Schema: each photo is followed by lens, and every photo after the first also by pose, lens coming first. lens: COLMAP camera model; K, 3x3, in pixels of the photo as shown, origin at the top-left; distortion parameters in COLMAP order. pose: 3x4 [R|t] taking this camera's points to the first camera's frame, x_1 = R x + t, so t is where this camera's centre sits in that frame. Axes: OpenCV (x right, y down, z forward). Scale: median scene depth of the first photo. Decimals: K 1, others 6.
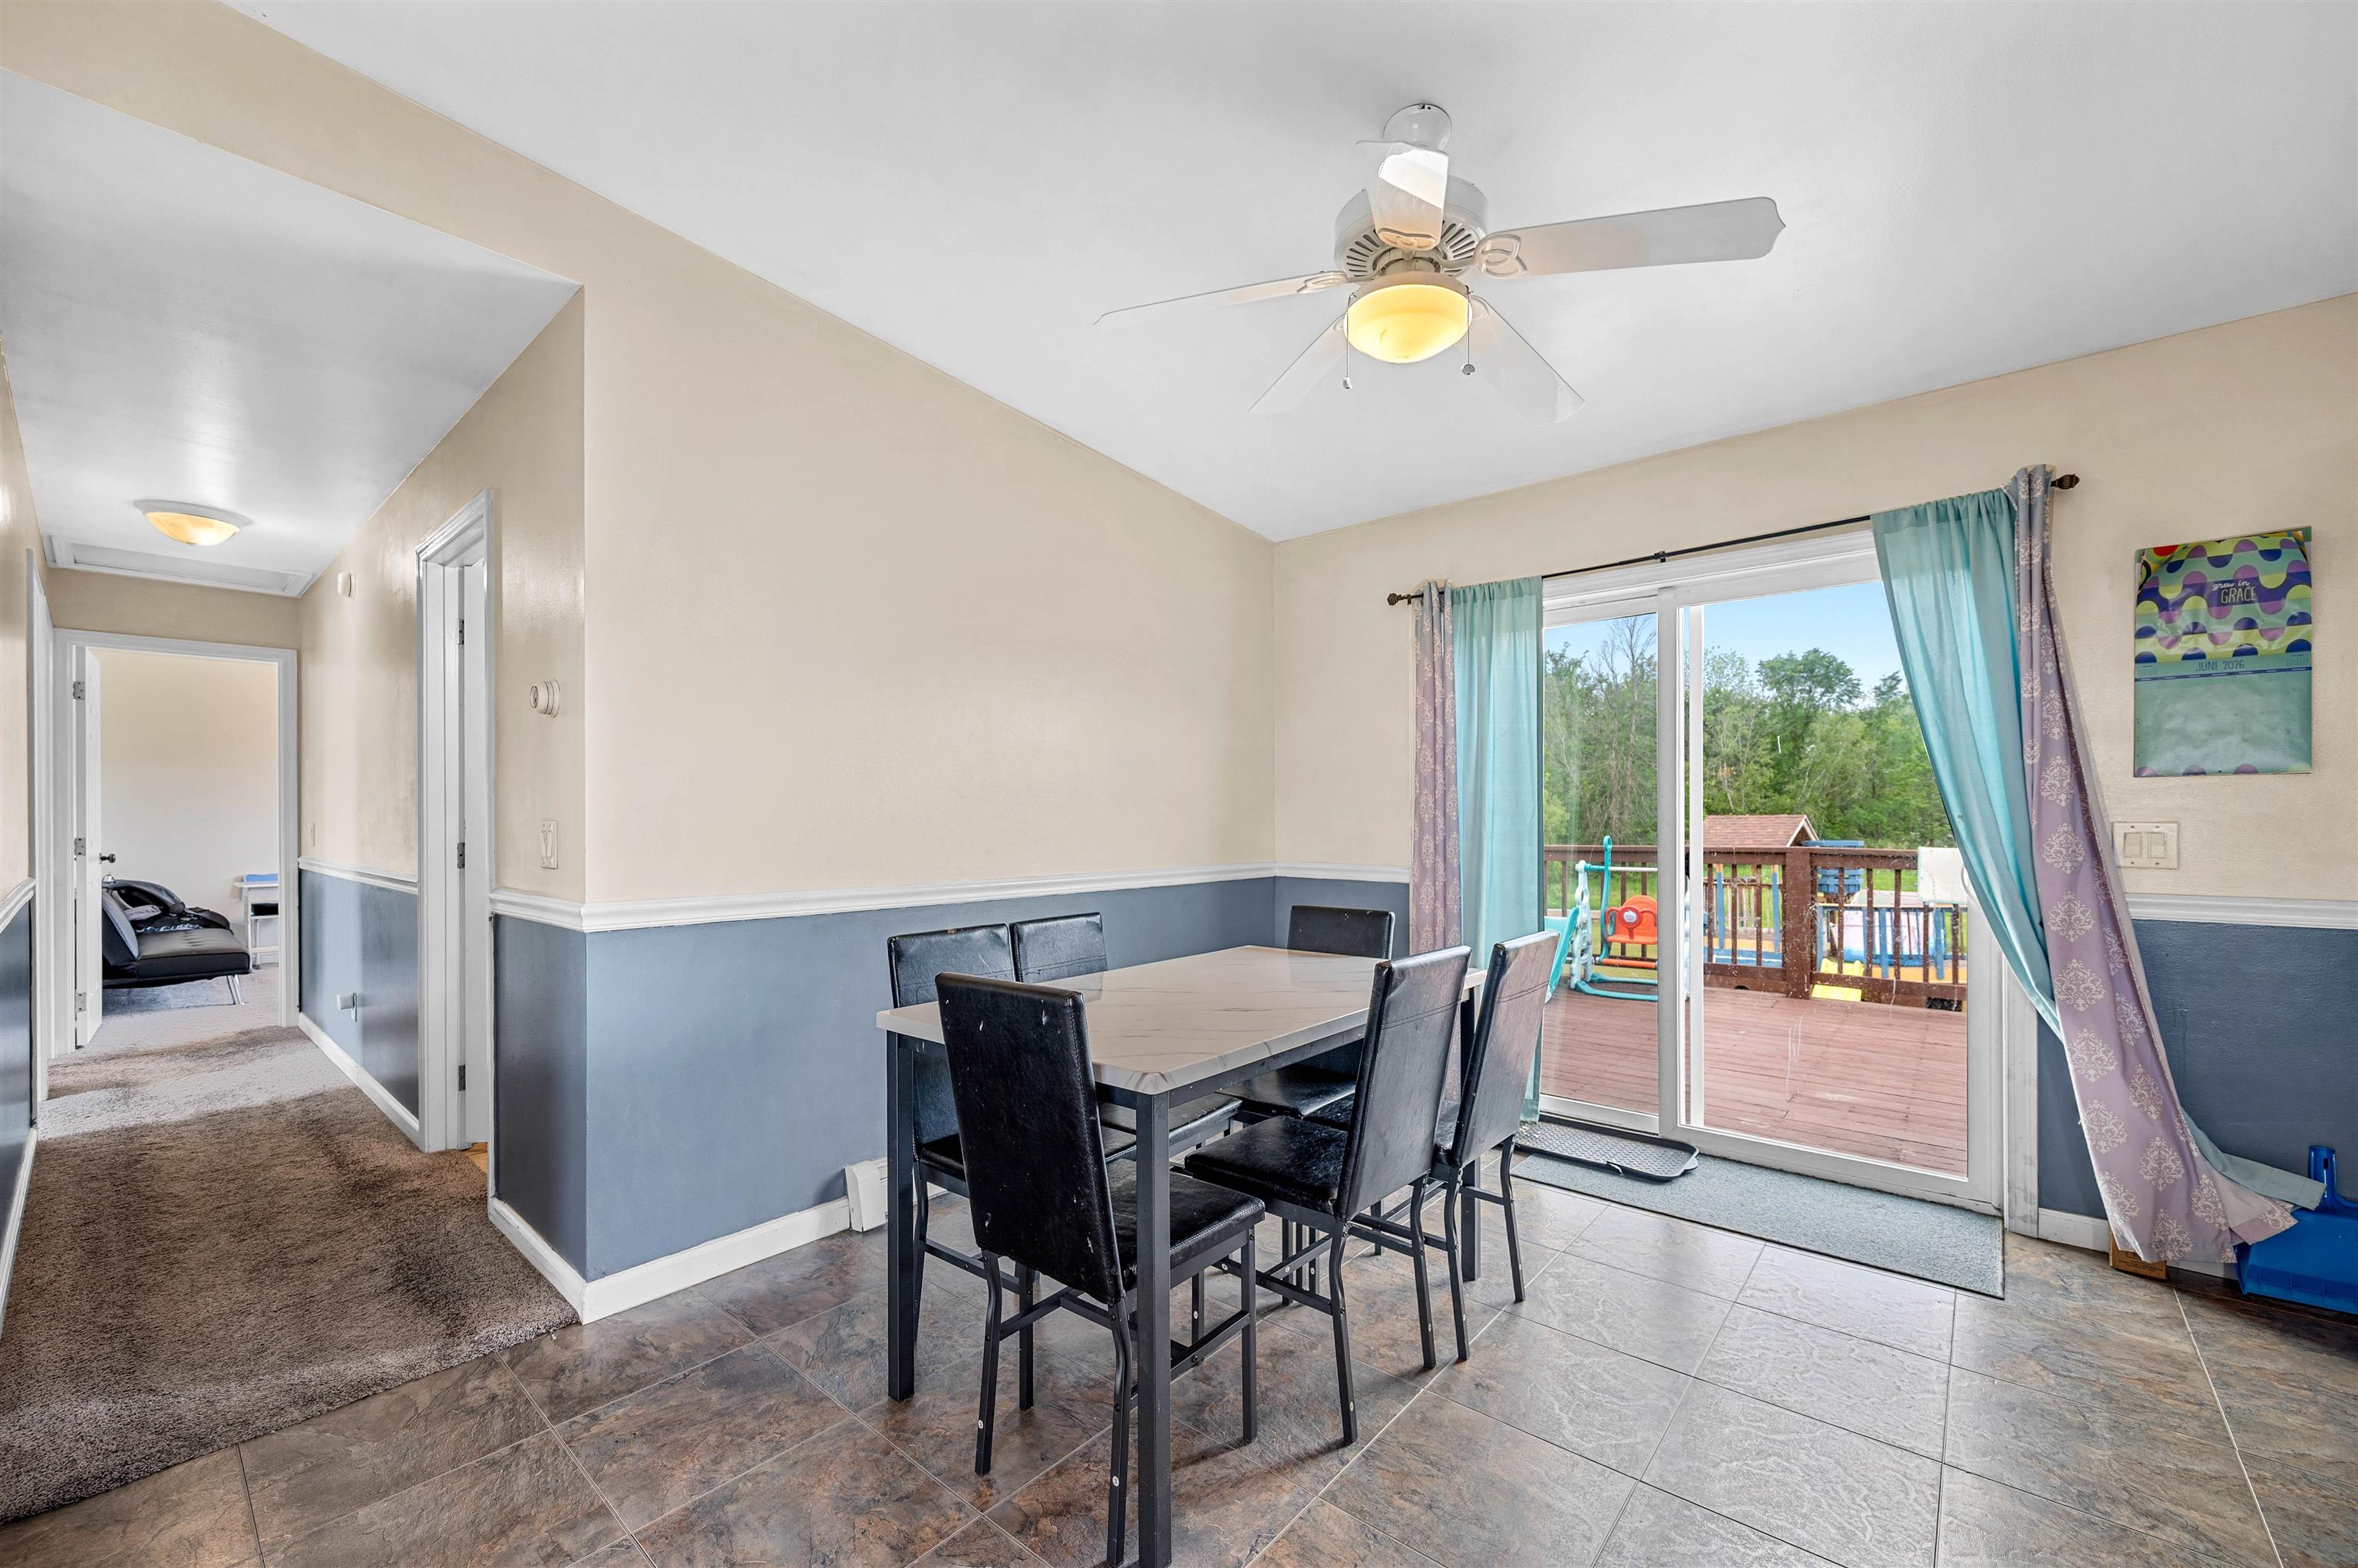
lens RADIAL K [[931.7, 0, 1185.9], [0, 931.7, 813.7], [0, 0, 1]] dist [-0.000922, -0.000160]
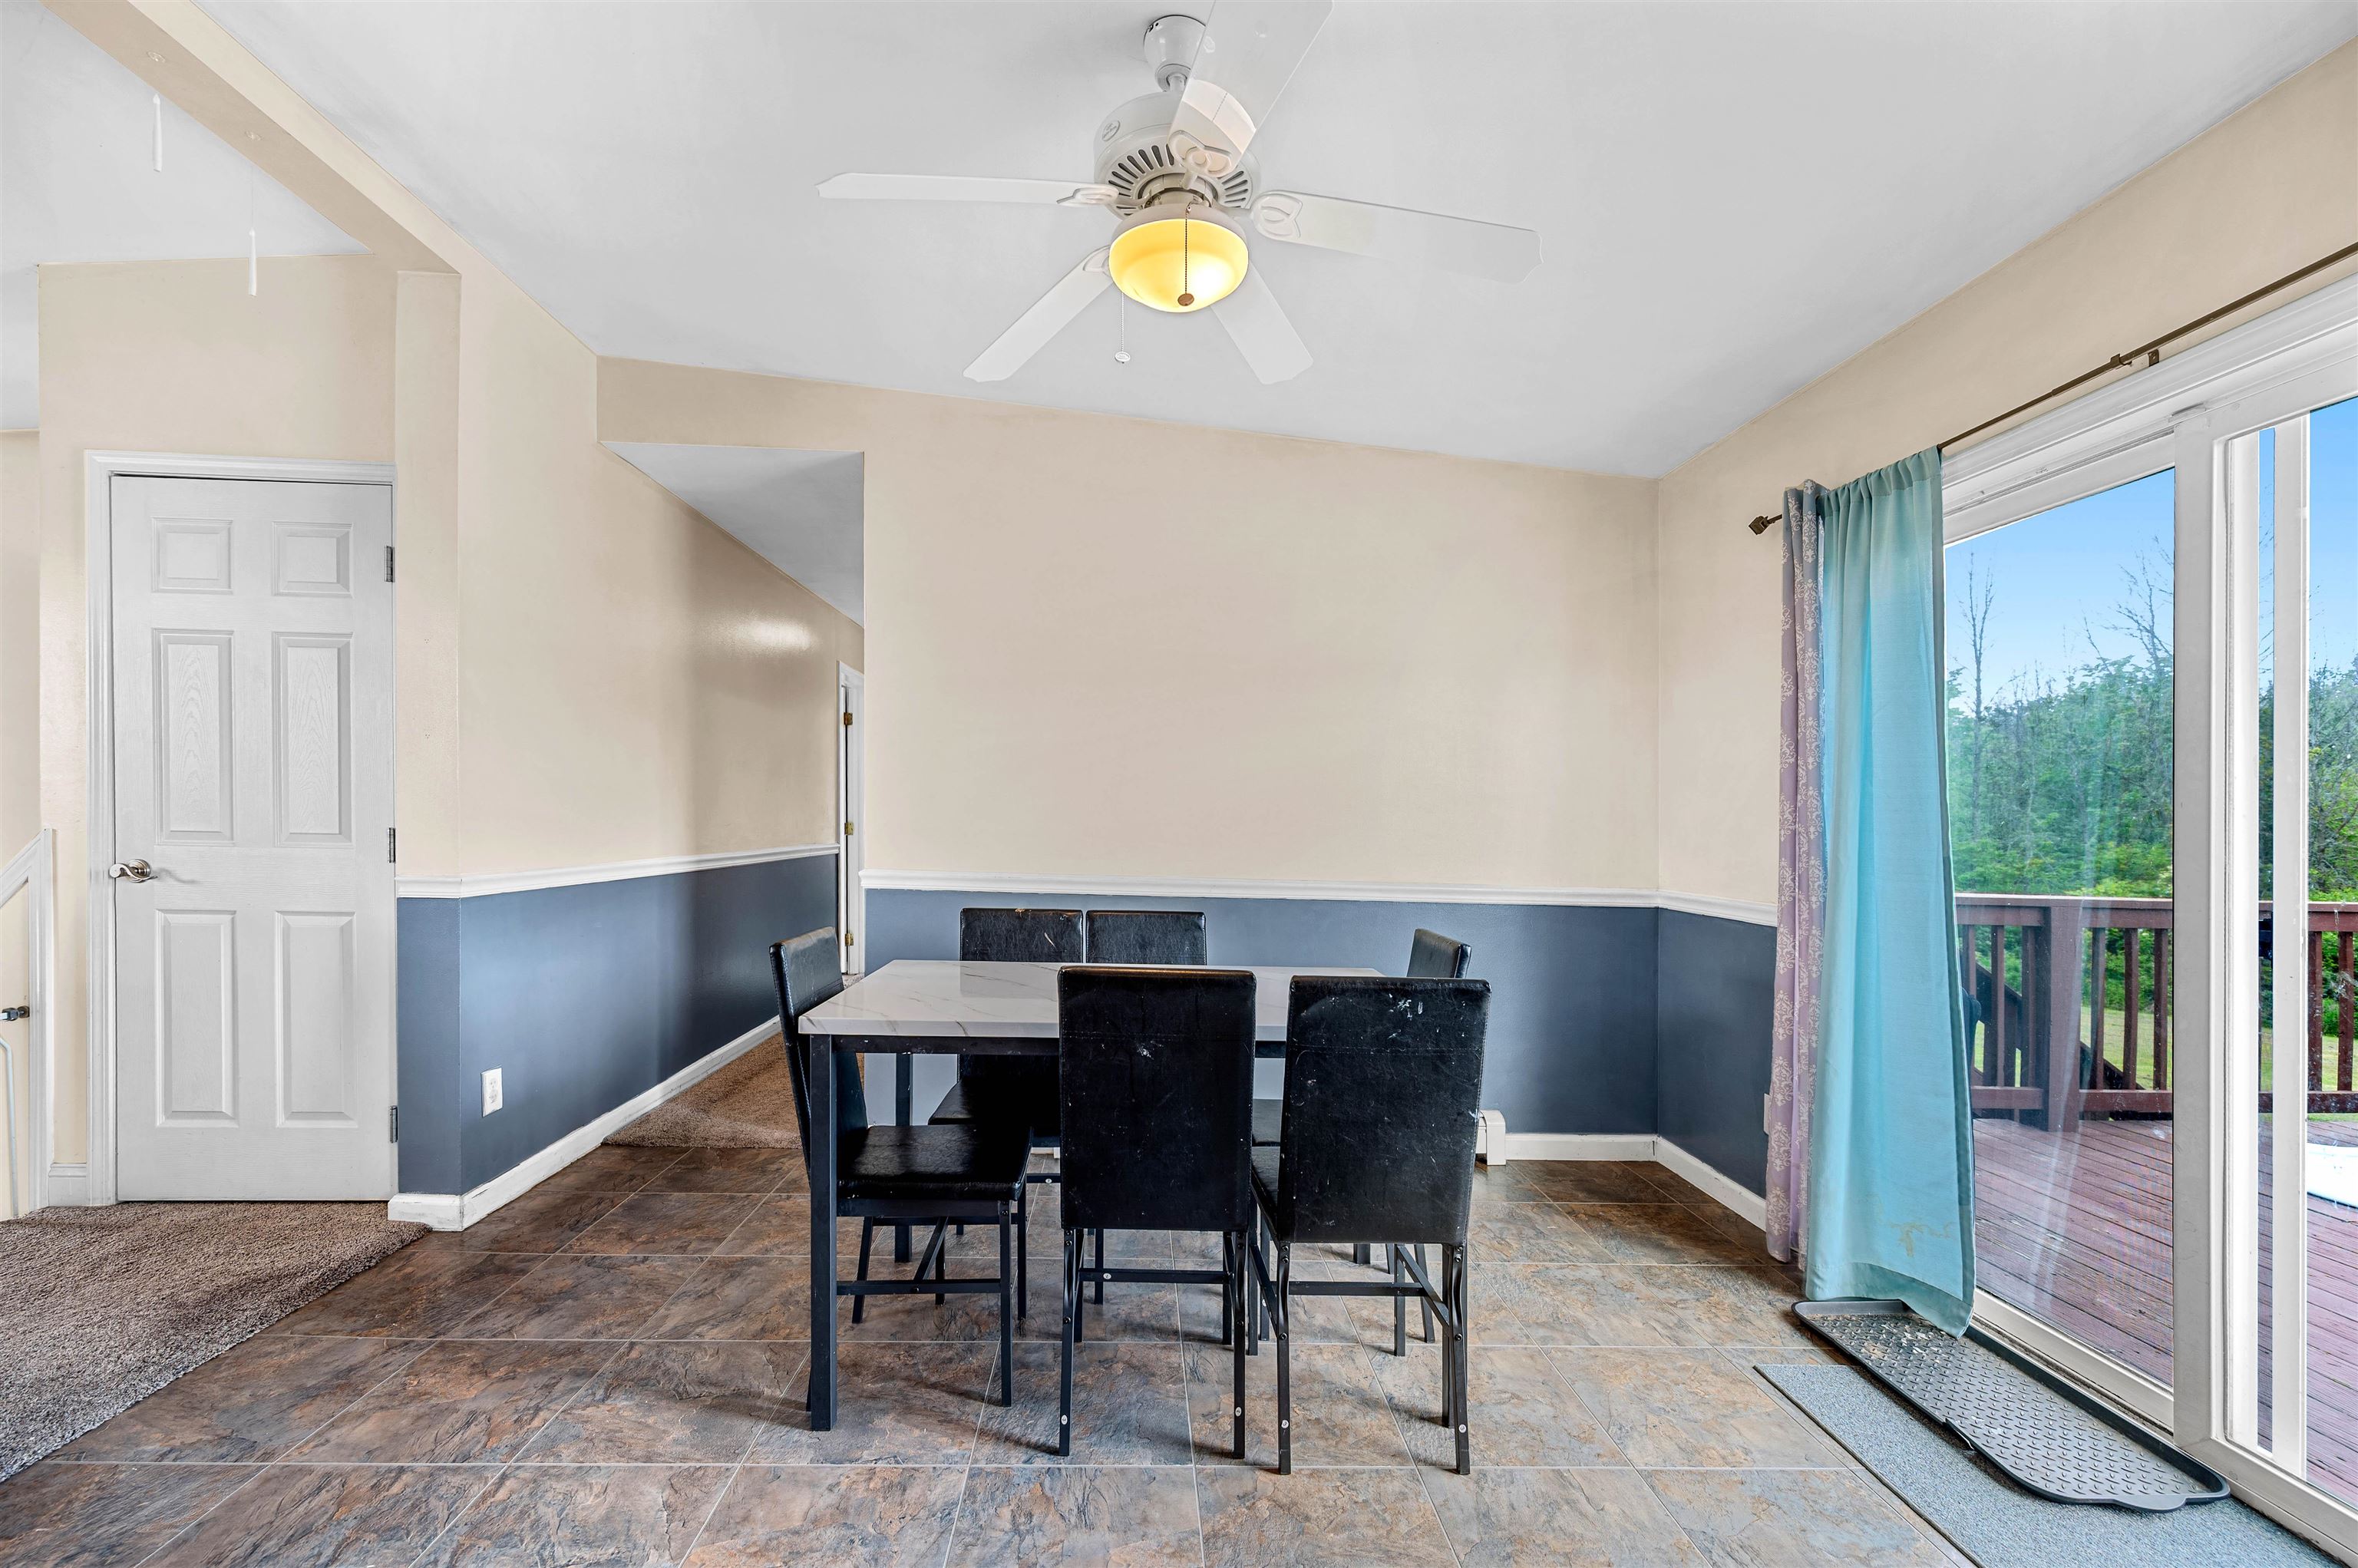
lens RADIAL K [[949.7, 0, 1169.2], [0, 949.7, 831.9], [0, 0, 1]] dist [-0.001126, 0.000094]
pose [[0.688076, 0.032357, -0.724917, 0.092633], [-0.027111, 0.999454, 0.018878, 0.000082], [0.725132, 0.006664, 0.688577, 0.038156]]
